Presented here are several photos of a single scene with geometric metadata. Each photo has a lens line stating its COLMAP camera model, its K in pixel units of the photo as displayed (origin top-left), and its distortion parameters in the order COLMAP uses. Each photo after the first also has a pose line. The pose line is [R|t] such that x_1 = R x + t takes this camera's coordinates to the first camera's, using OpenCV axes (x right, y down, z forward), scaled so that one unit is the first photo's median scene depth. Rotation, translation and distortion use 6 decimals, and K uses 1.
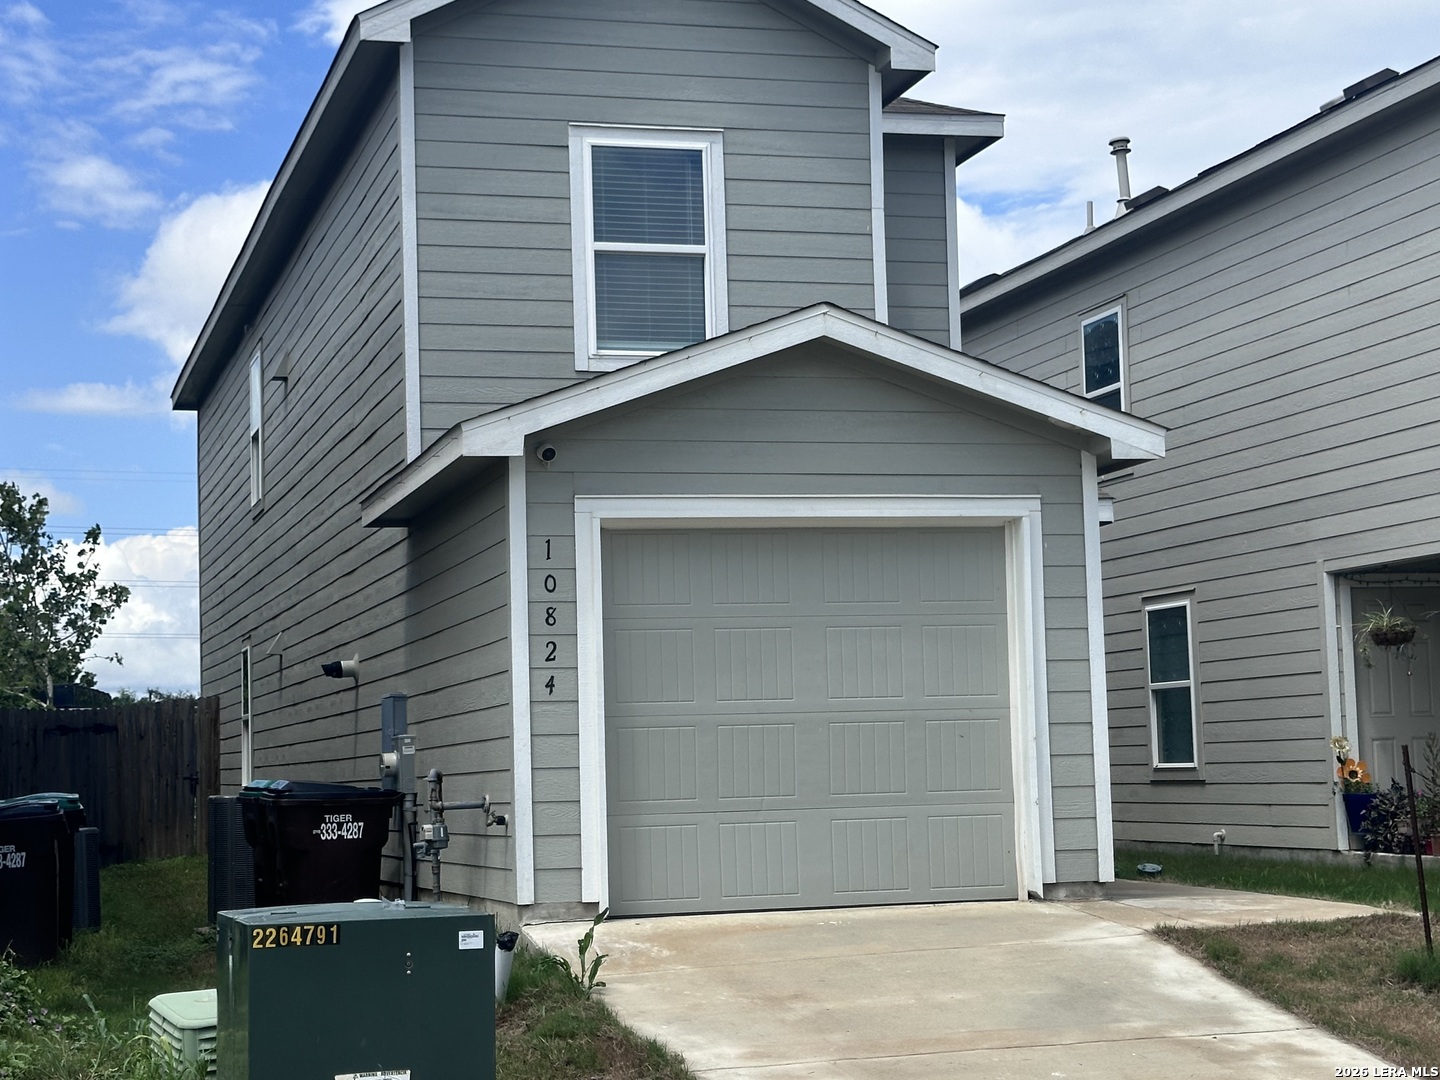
lens RADIAL K [[2531.8, 0, 720.0], [0, 2531.8, 540.0], [0, 0, 1]] dist [0.018973, -0.029553]
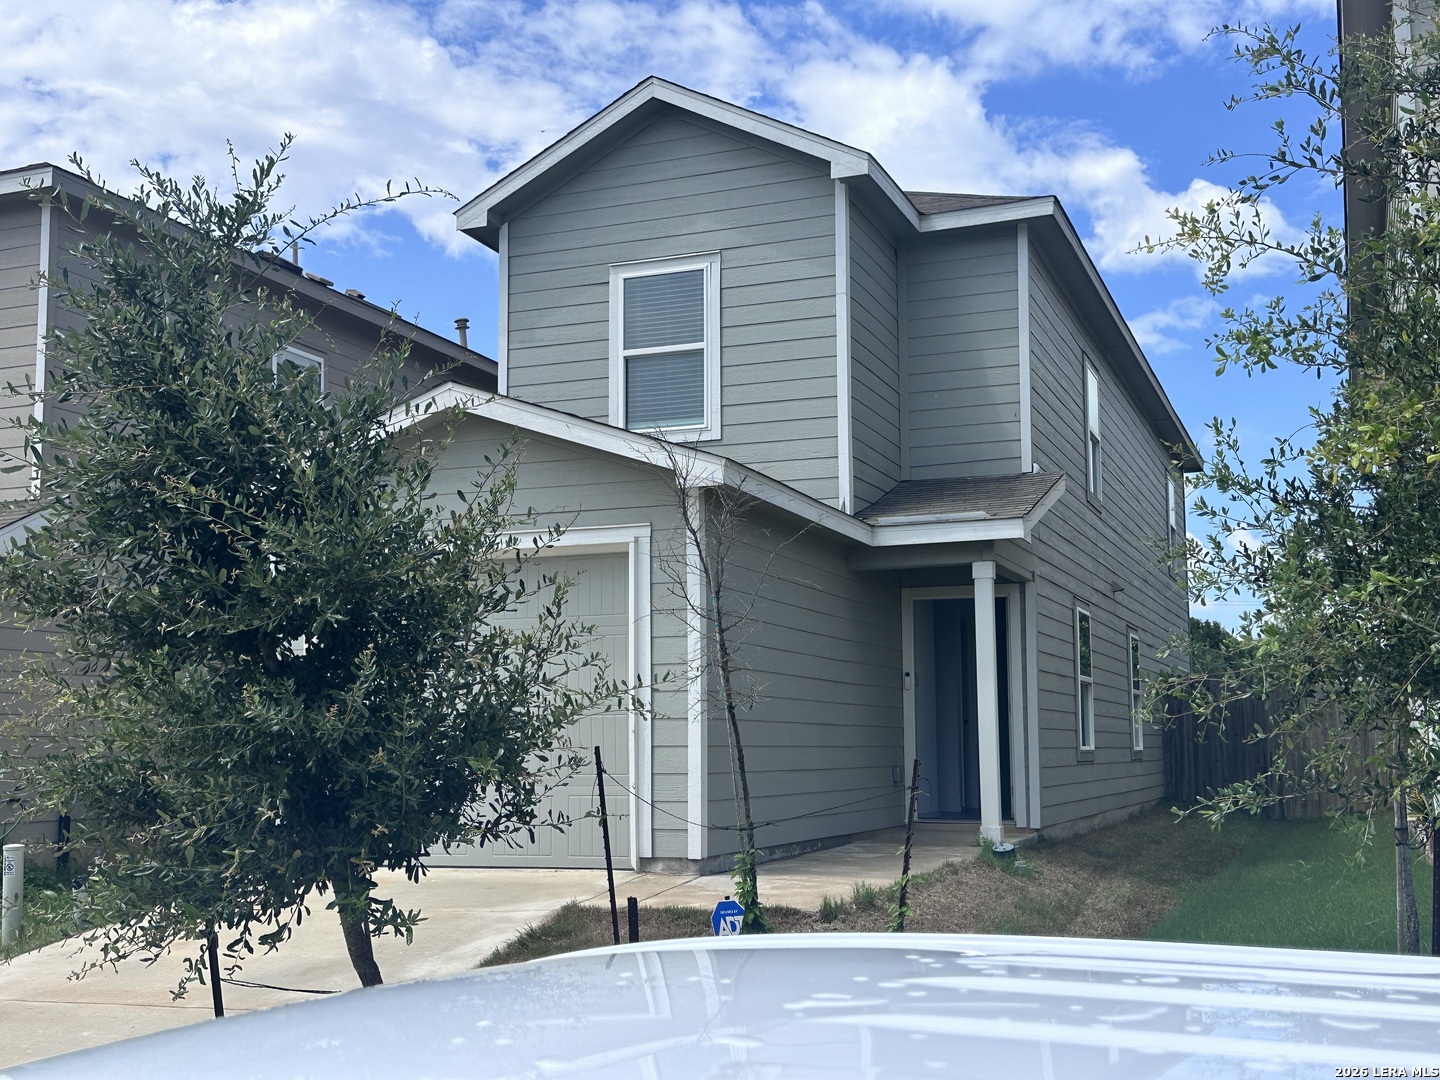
lens RADIAL K [[1642.9, 0, 720.0], [0, 1642.9, 540.0], [0, 0, 1]] dist [-0.001587, 0.001366]
pose [[0.792161, -0.053880, -0.607929, 0.508684], [0.038016, 0.998517, -0.038960, 0.017256], [0.609127, 0.007752, 0.793035, 0.346812]]
